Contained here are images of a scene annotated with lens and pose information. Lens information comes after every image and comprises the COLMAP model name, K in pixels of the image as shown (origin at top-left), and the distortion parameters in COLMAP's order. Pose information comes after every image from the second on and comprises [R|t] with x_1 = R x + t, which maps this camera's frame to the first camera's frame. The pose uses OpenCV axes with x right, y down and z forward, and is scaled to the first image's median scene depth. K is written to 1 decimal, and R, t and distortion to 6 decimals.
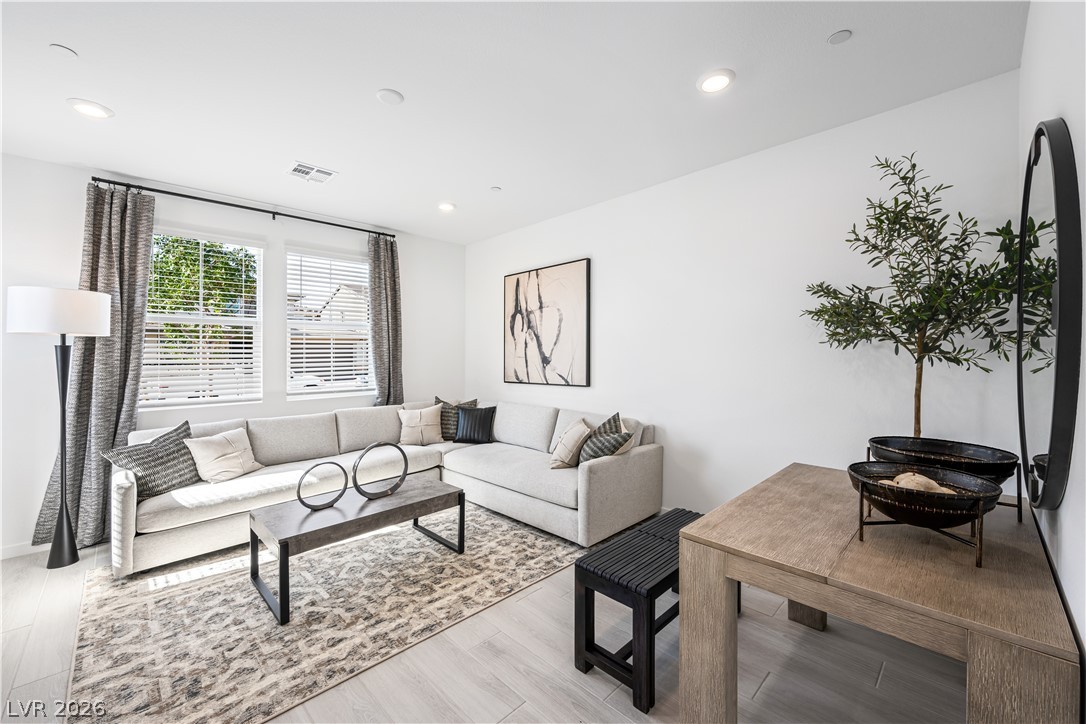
lens RADIAL K [[433.5, 0, 548.4], [0, 433.5, 355.2], [0, 0, 1]] dist [-0.000038, -0.000083]
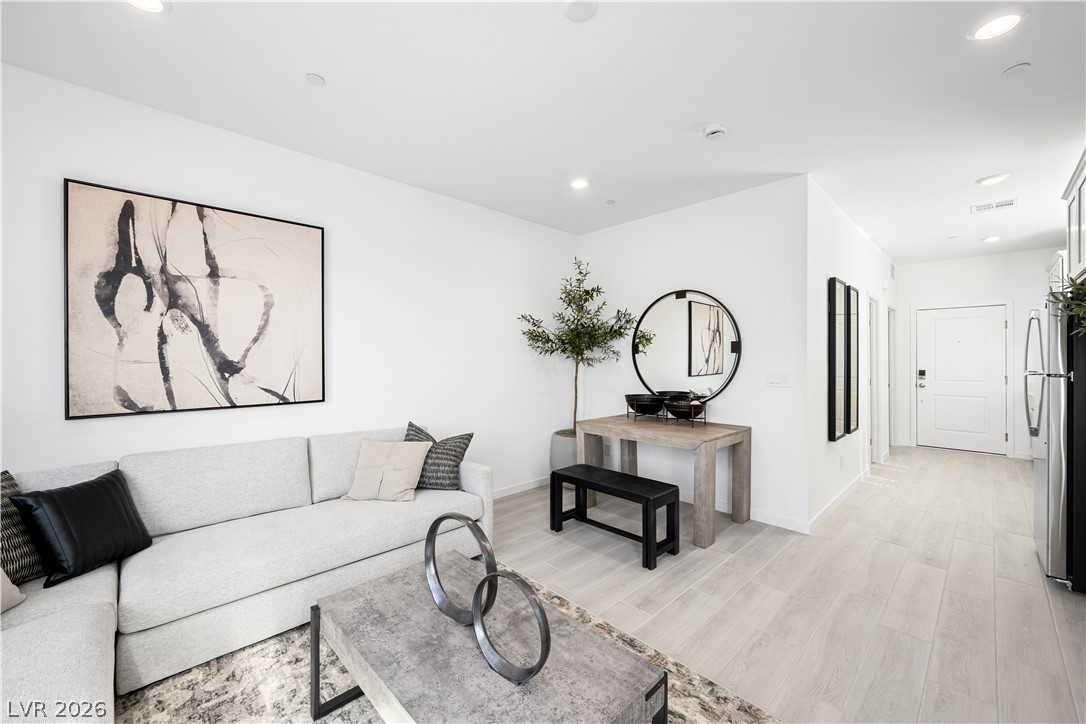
lens RADIAL K [[426.4, 0, 545.5], [0, 426.4, 359.6], [0, 0, 1]] dist [0.000393, 0.000255]
pose [[0.018002, 0.007180, 0.999812, -0.789200], [0.001823, 0.999972, -0.007214, 0.008887], [-0.999836, 0.001953, 0.017989, 0.753671]]
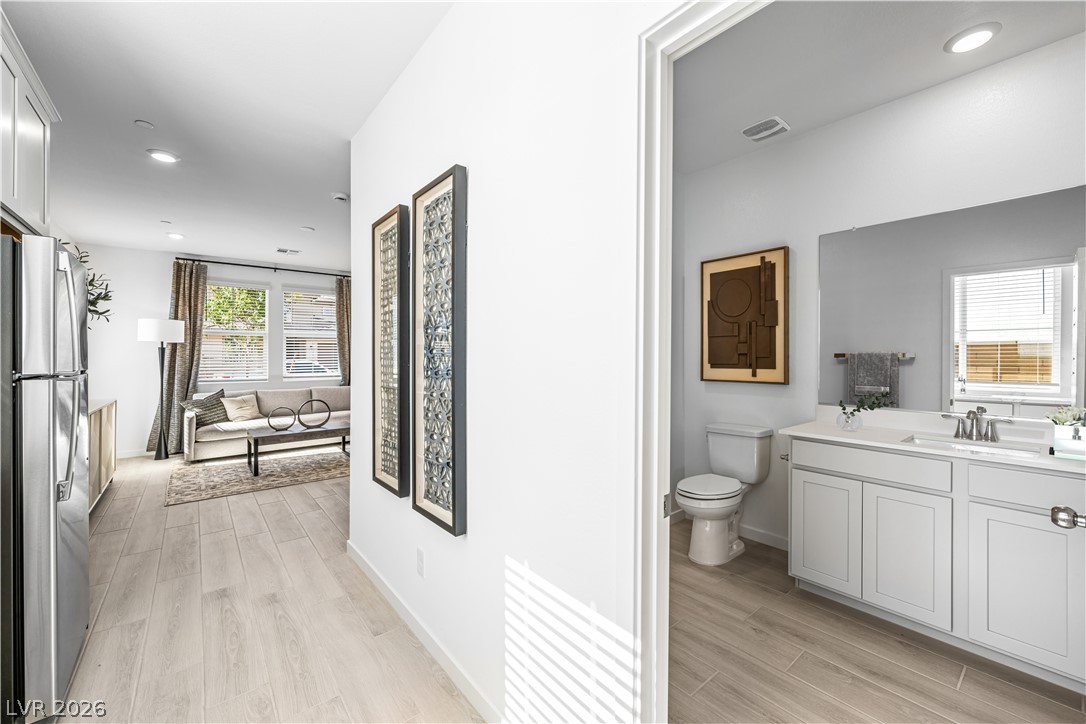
lens RADIAL K [[426.4, 0, 545.5], [0, 426.4, 359.6], [0, 0, 1]] dist [0.000393, 0.000255]
pose [[0.995547, 0.008265, -0.093905, 0.690780], [-0.007698, 0.999950, 0.006404, 0.006302], [0.093953, -0.005652, 0.995561, -0.664375]]
